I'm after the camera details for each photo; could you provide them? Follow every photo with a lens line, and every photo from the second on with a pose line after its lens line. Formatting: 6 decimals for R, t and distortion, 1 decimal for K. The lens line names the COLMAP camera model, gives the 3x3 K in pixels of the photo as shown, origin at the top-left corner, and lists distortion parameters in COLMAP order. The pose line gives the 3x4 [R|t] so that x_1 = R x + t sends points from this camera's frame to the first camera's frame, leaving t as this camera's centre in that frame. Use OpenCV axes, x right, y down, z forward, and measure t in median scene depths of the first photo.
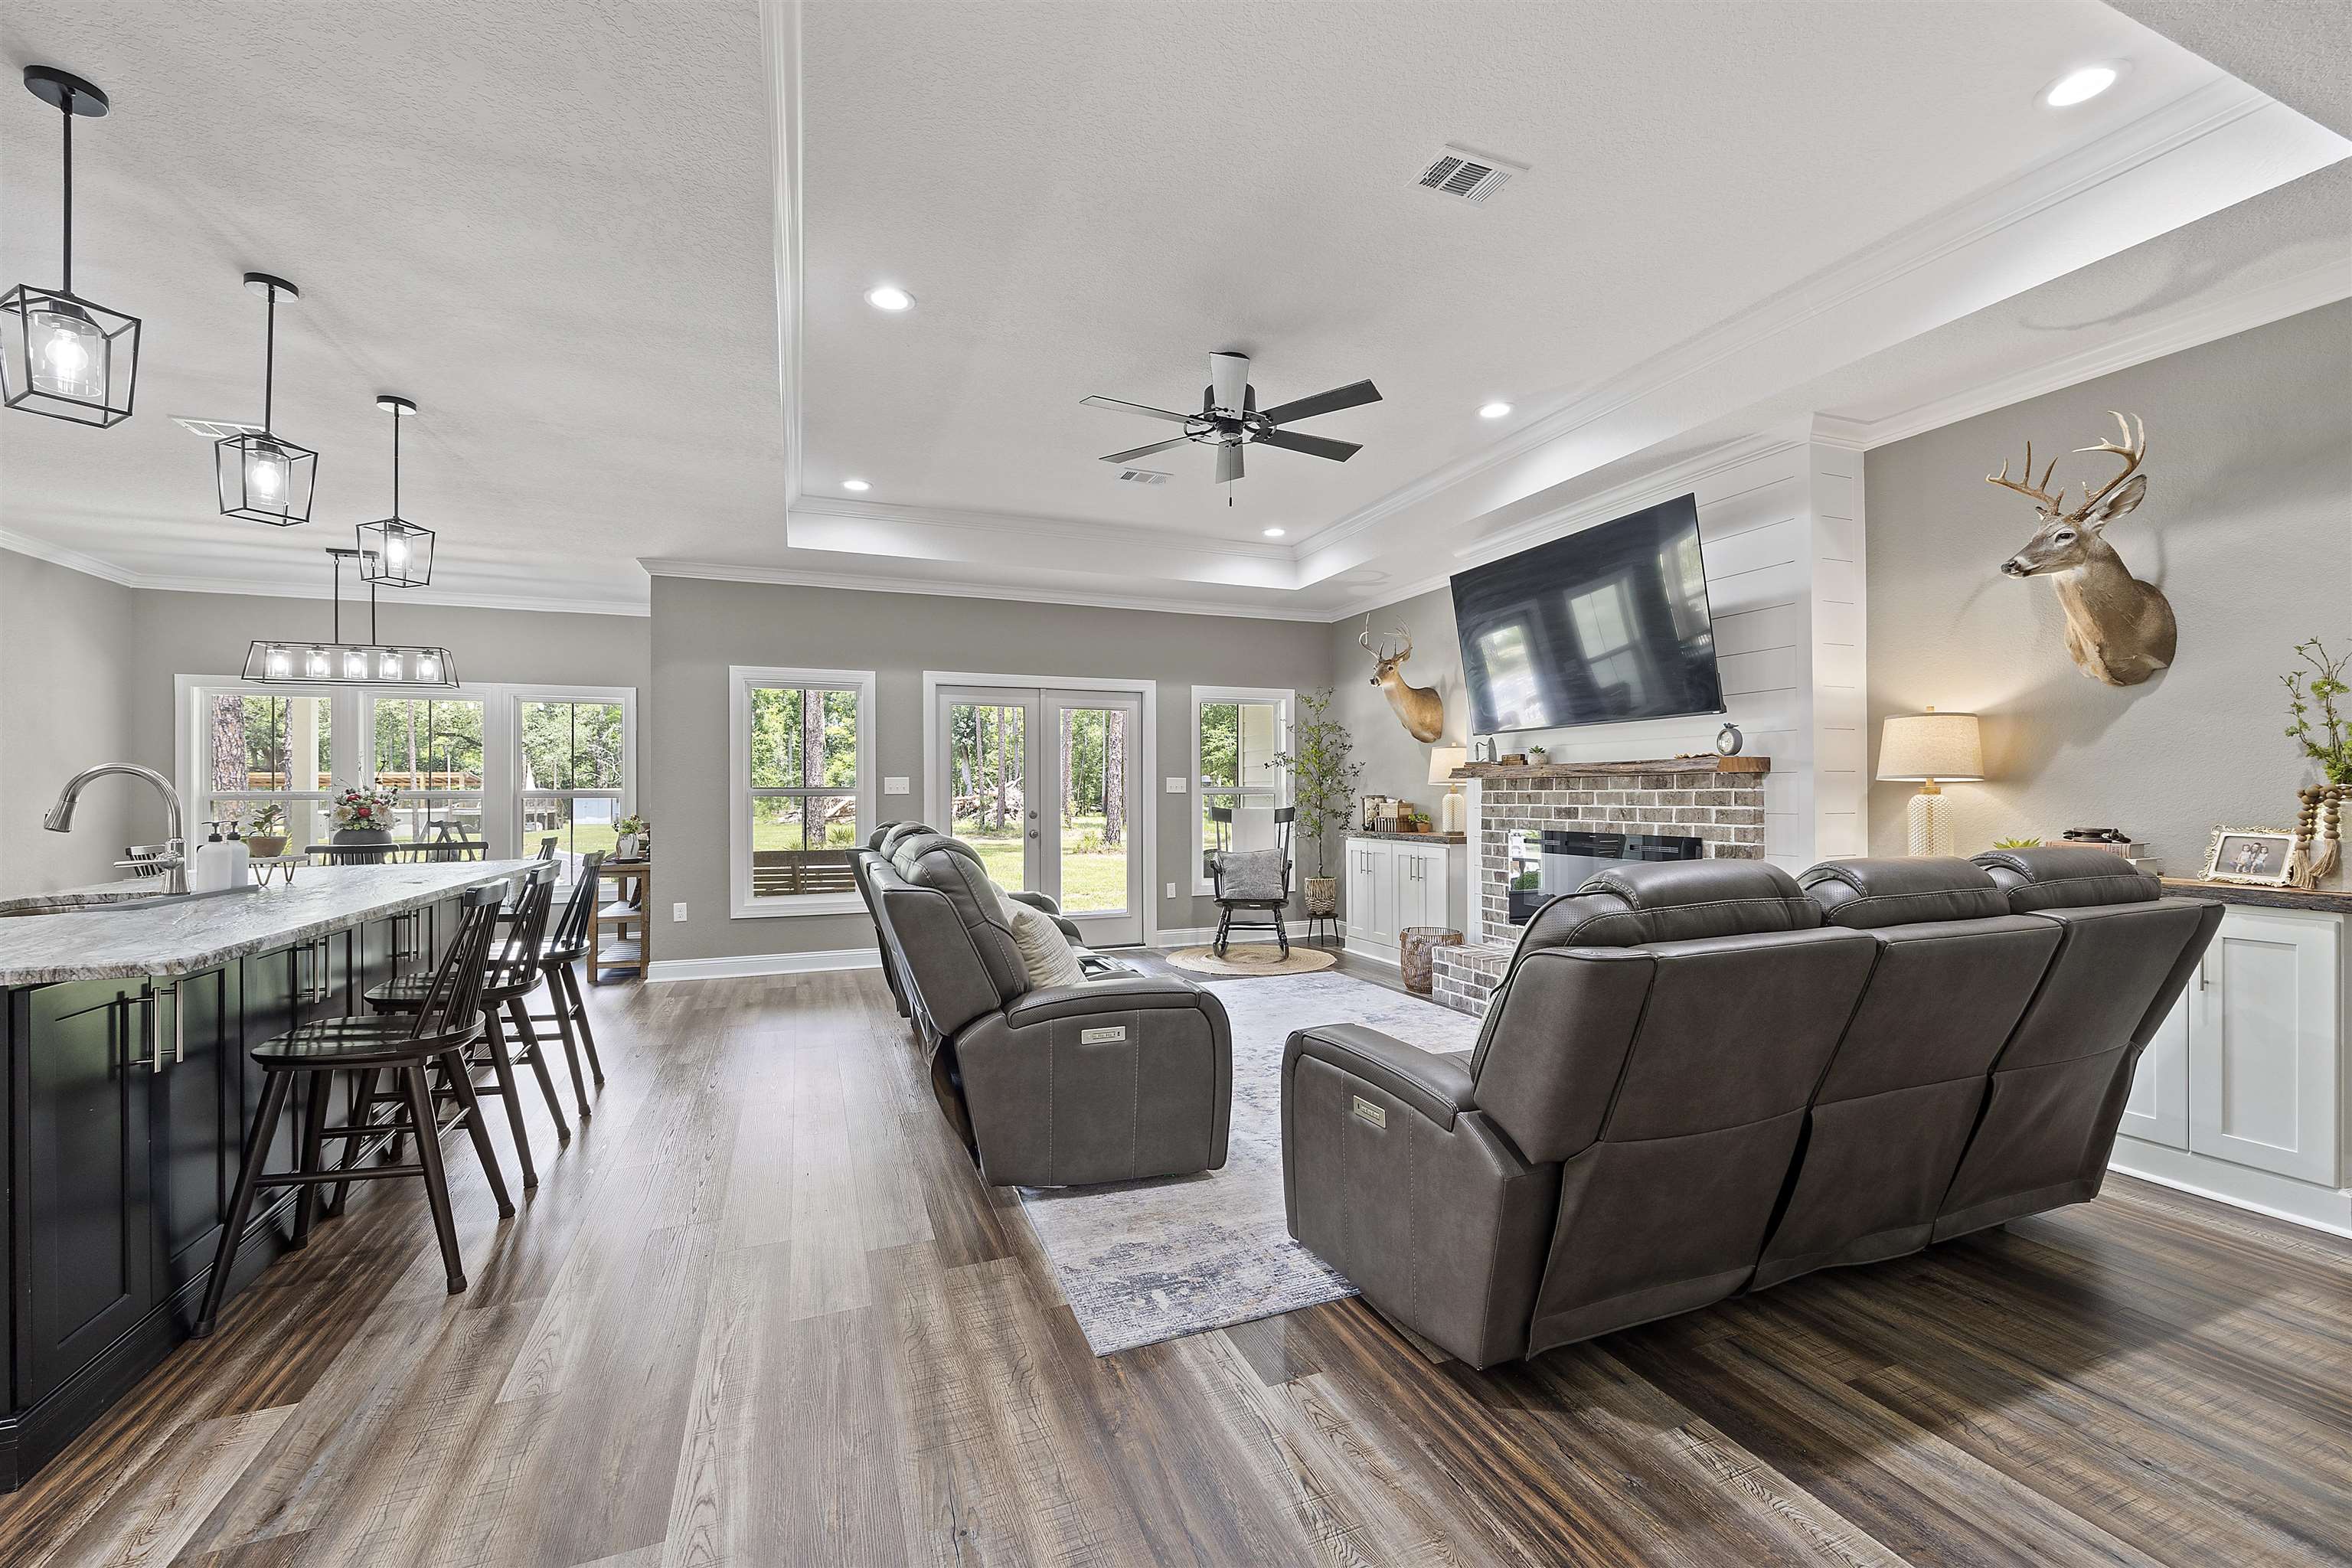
lens RADIAL K [[943.3, 0, 1182.7], [0, 943.3, 789.1], [0, 0, 1]] dist [-0.001515, 0.000047]
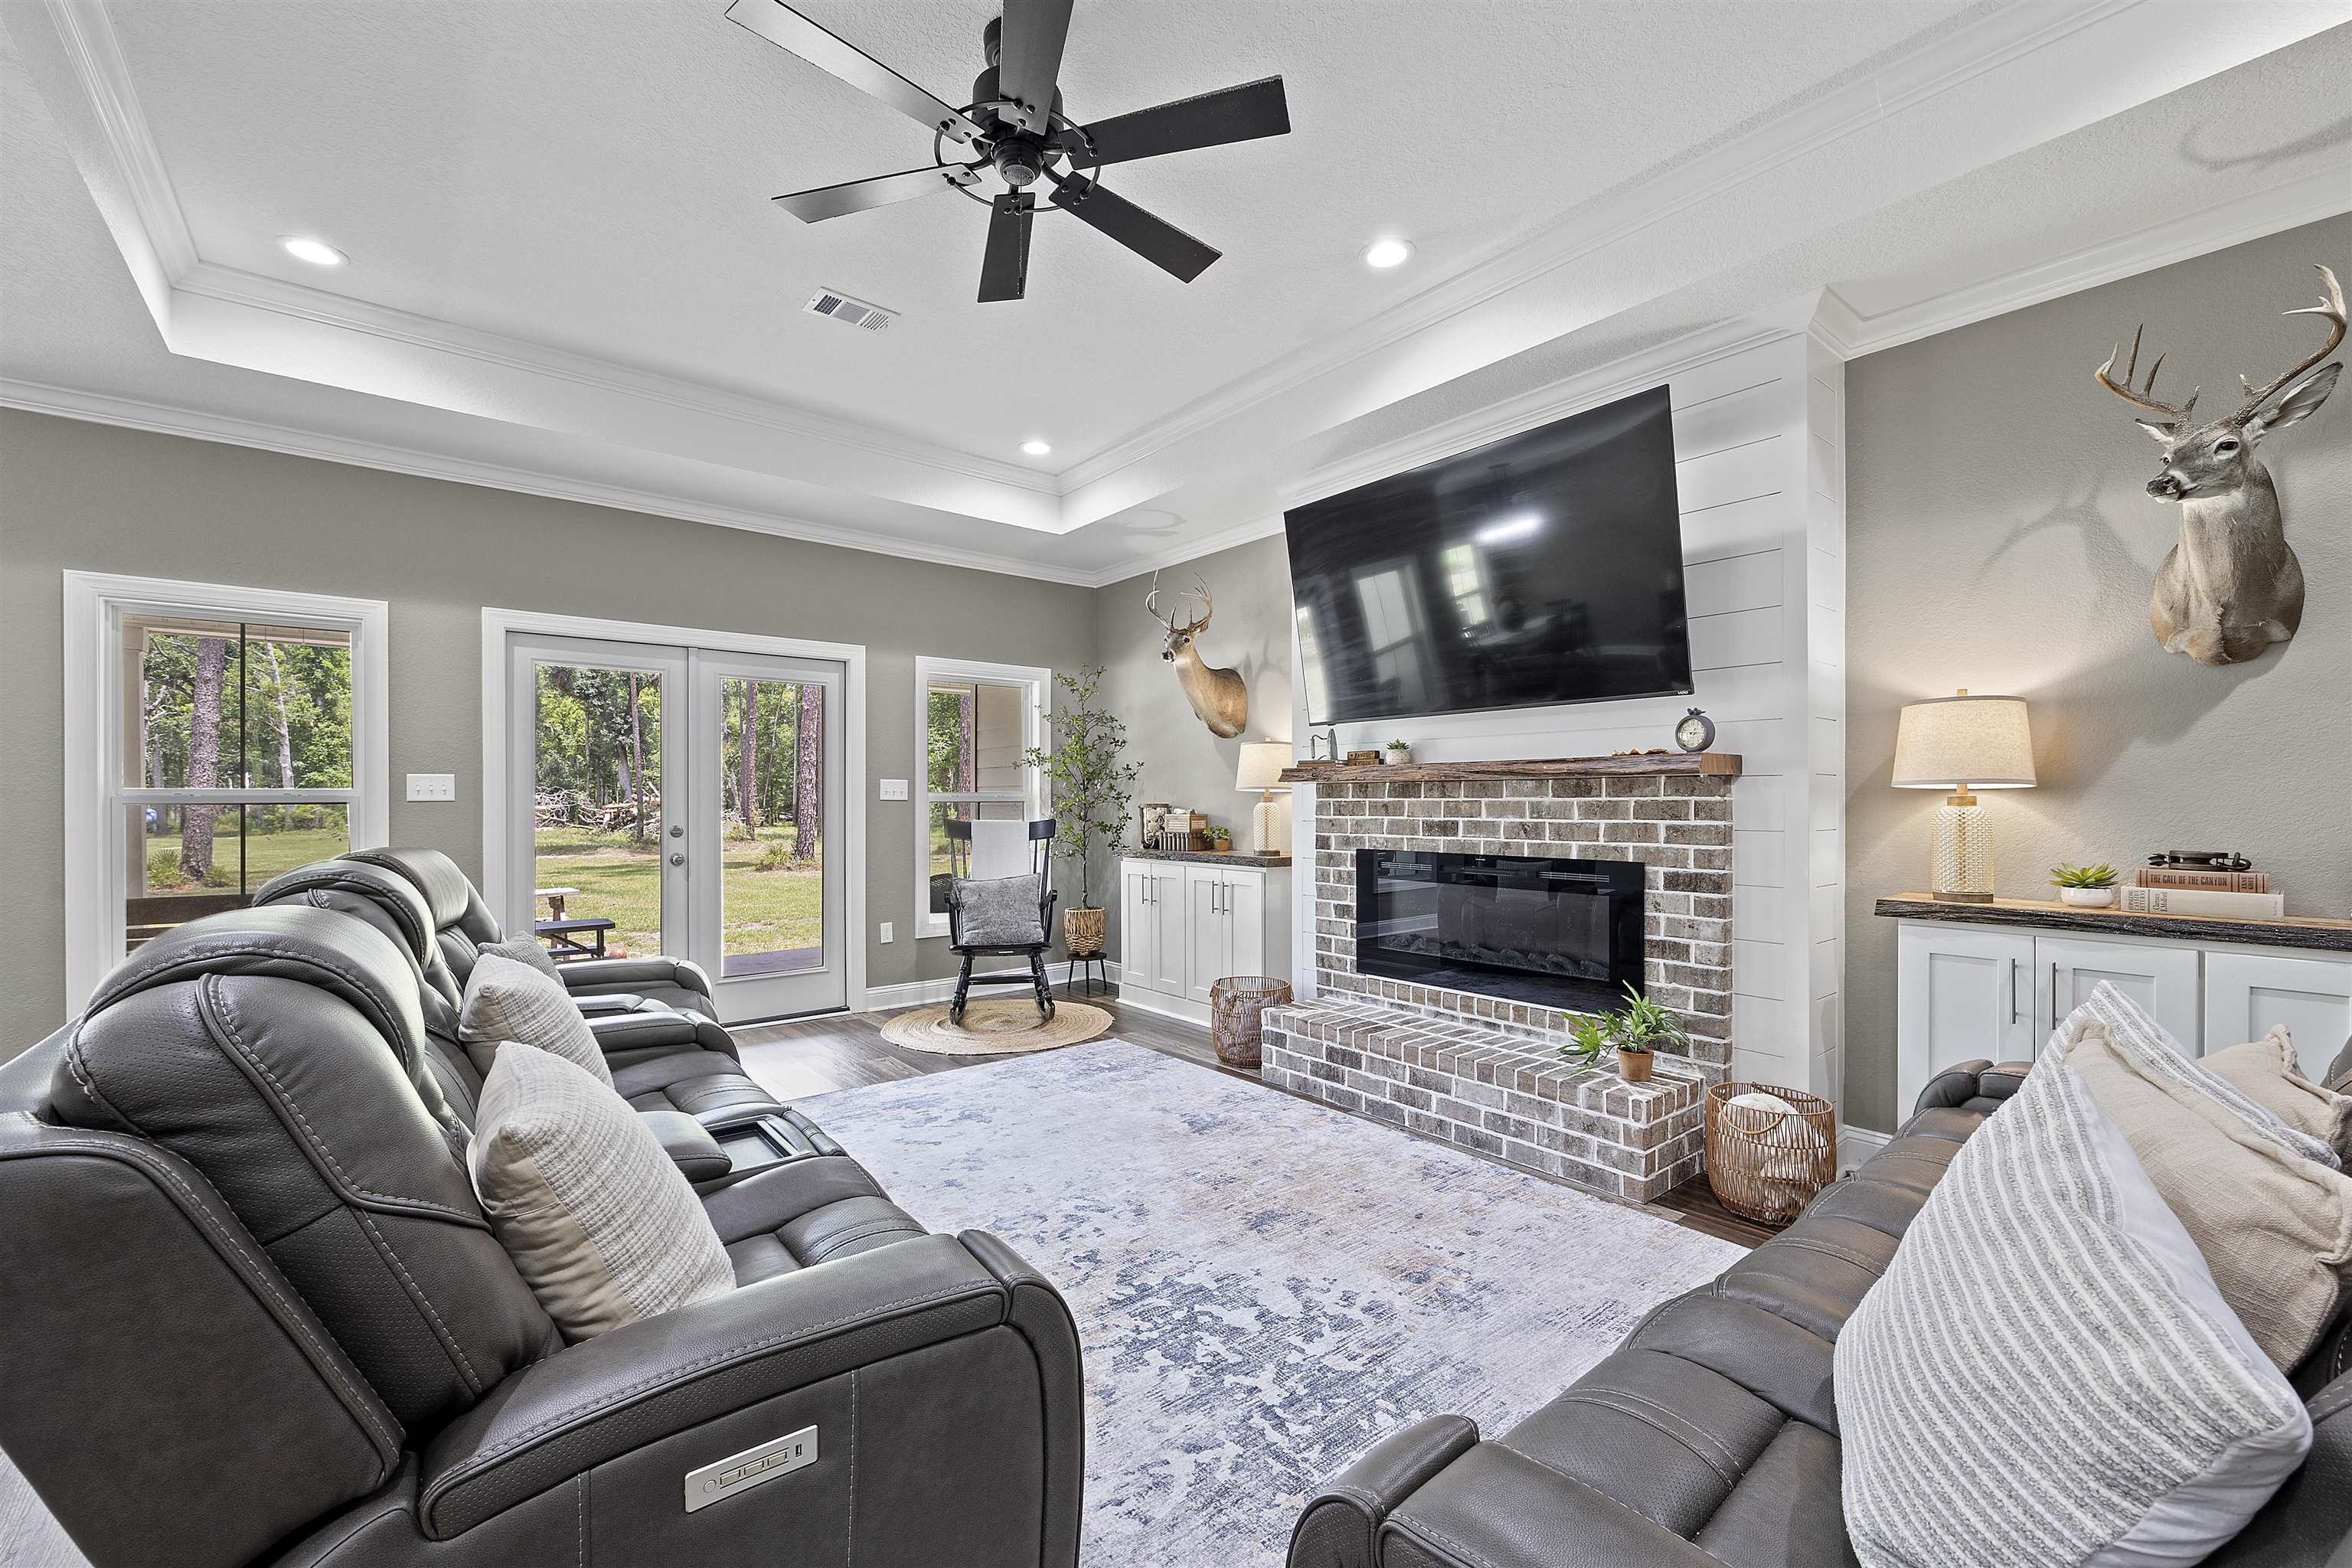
lens RADIAL K [[944.0, 0, 1184.2], [0, 944.0, 804.2], [0, 0, 1]] dist [-0.008185, -0.000014]
pose [[0.953259, 0.002165, 0.302147, -0.017395], [-0.004563, 0.999963, 0.007230, 0.001192], [-0.302120, -0.008271, 0.953234, 0.296082]]
